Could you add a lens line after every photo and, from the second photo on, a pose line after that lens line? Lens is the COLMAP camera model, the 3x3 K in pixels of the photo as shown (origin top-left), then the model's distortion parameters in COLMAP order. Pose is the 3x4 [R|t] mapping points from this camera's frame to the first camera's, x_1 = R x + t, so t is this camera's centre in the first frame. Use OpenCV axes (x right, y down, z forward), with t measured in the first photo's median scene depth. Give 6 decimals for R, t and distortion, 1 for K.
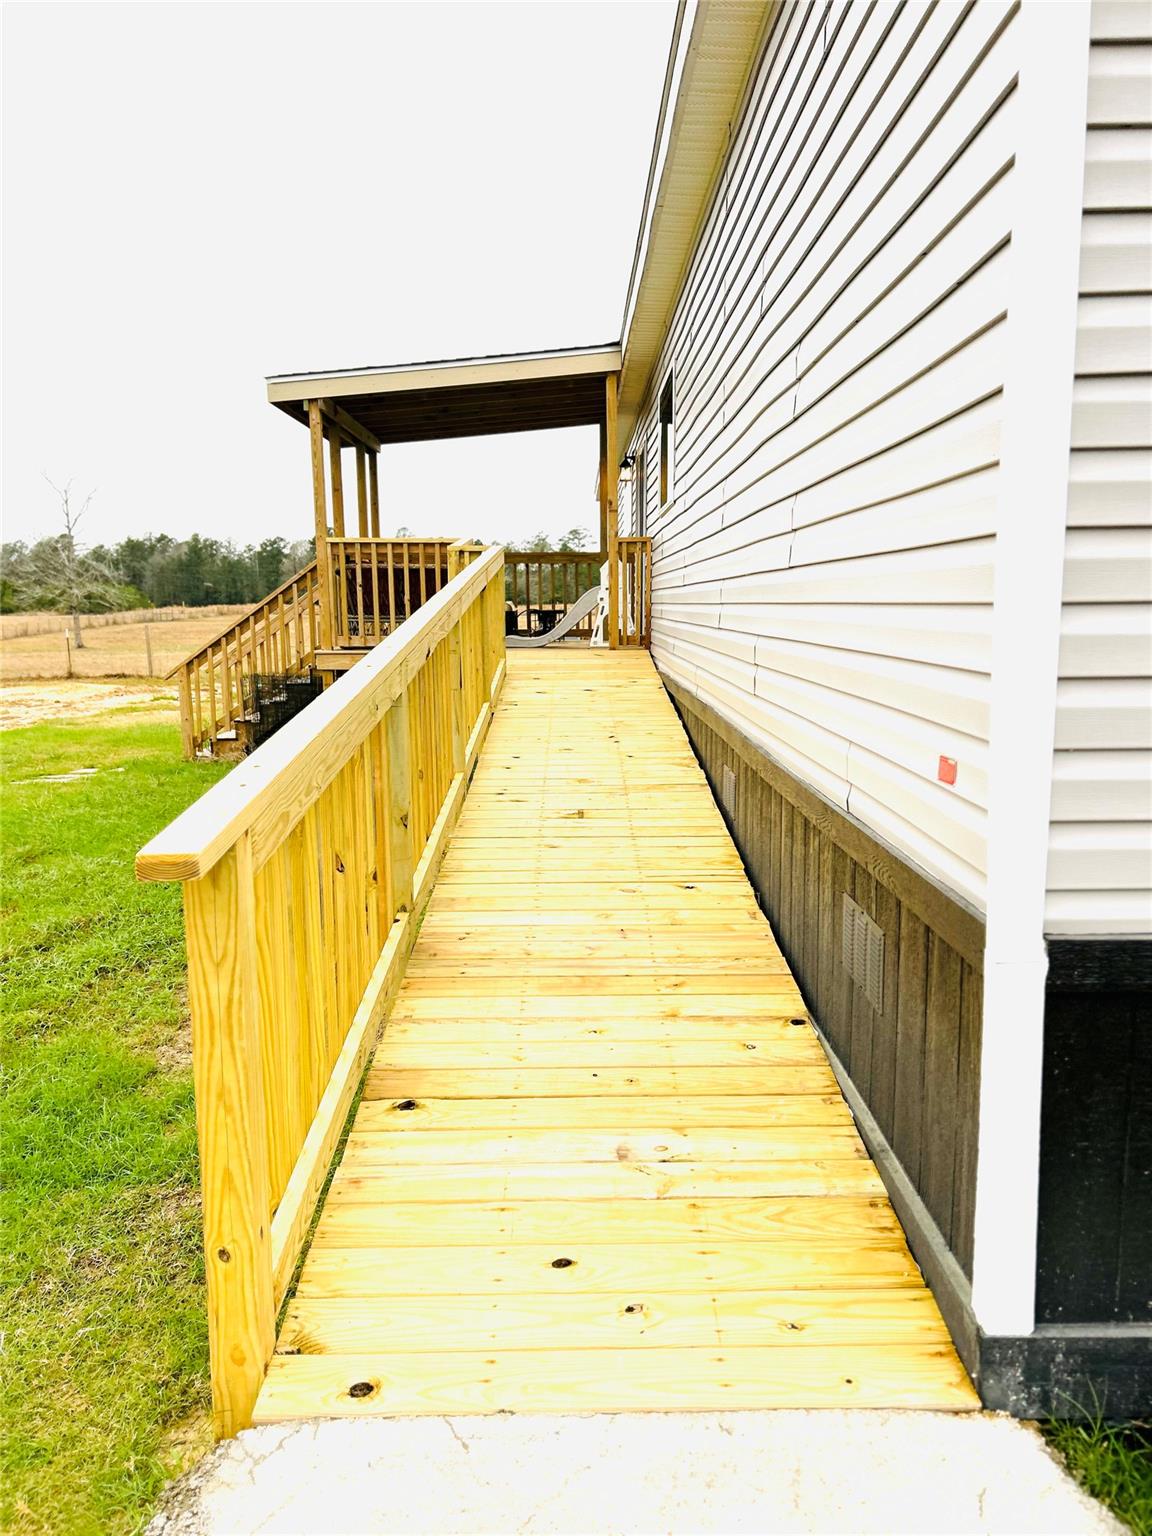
lens RADIAL K [[1168.4, 0, 567.3], [0, 1168.4, 791.5], [0, 0, 1]] dist [0.060741, -0.059927]
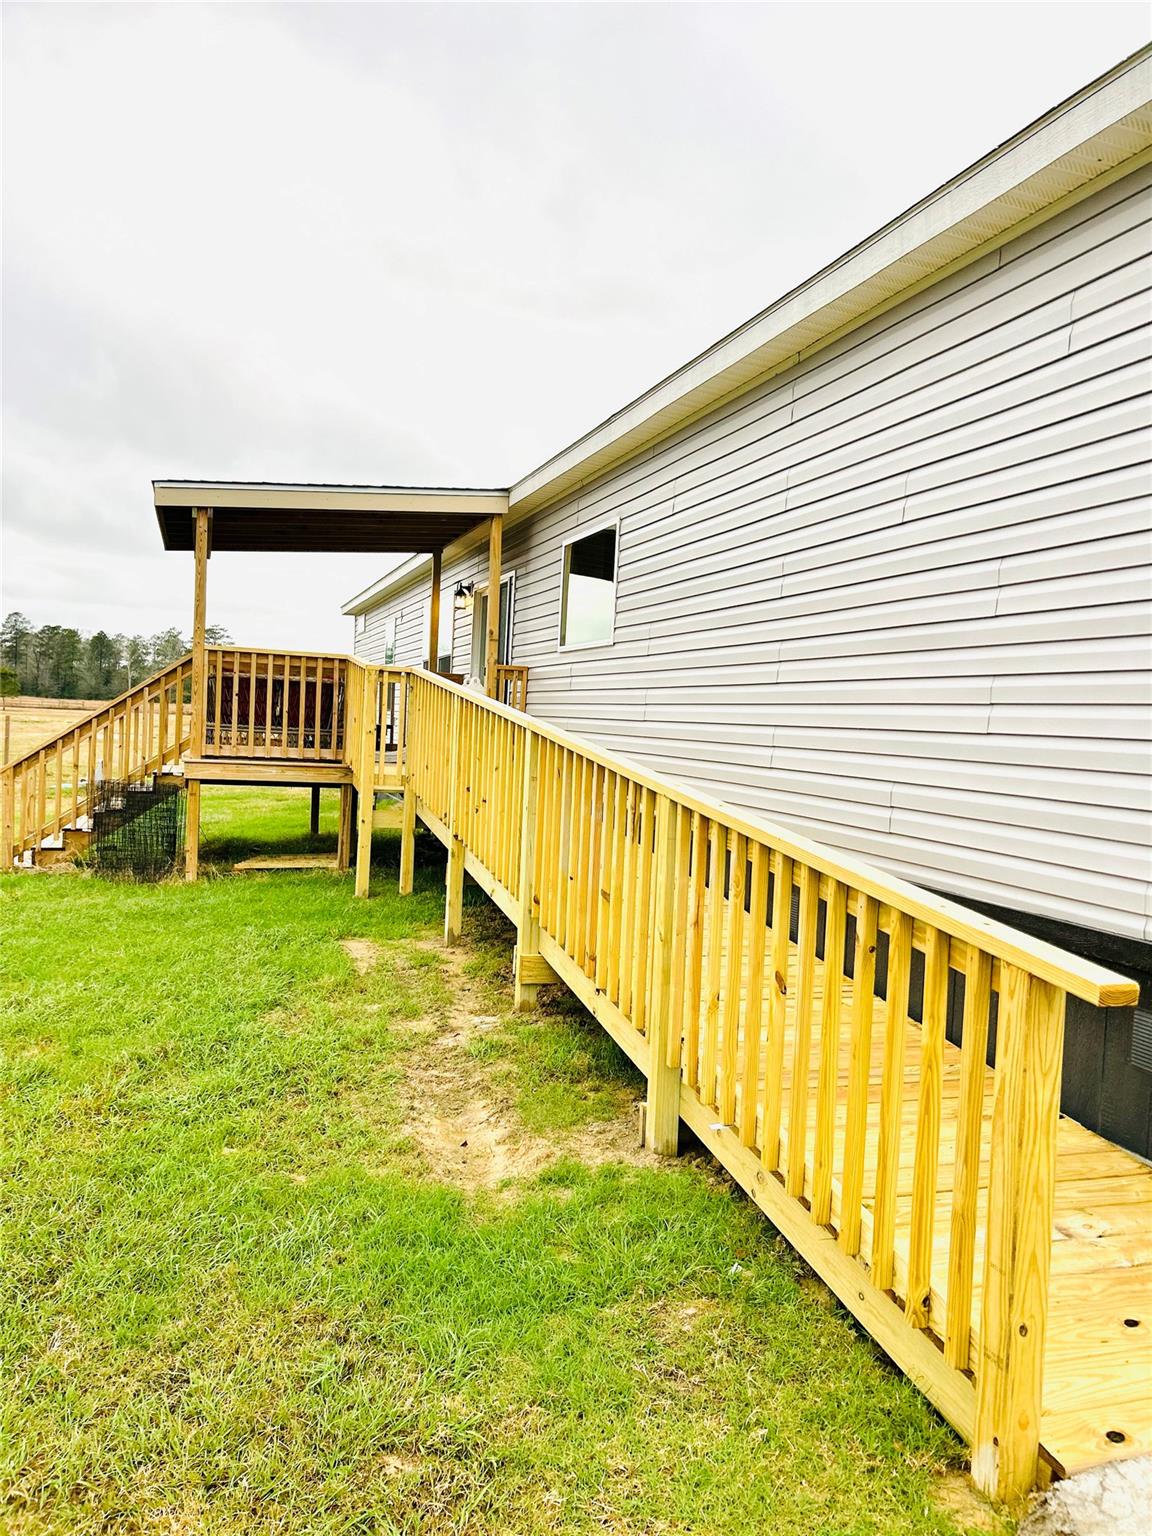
lens RADIAL K [[1168.4, 0, 572.4], [0, 1168.4, 763.3], [0, 0, 1]] dist [0.060741, -0.059927]
pose [[0.949794, 0.043274, 0.309870, -0.212719], [-0.006620, 0.992947, -0.118376, -0.004531], [-0.312807, 0.110381, 0.943381, -0.005873]]
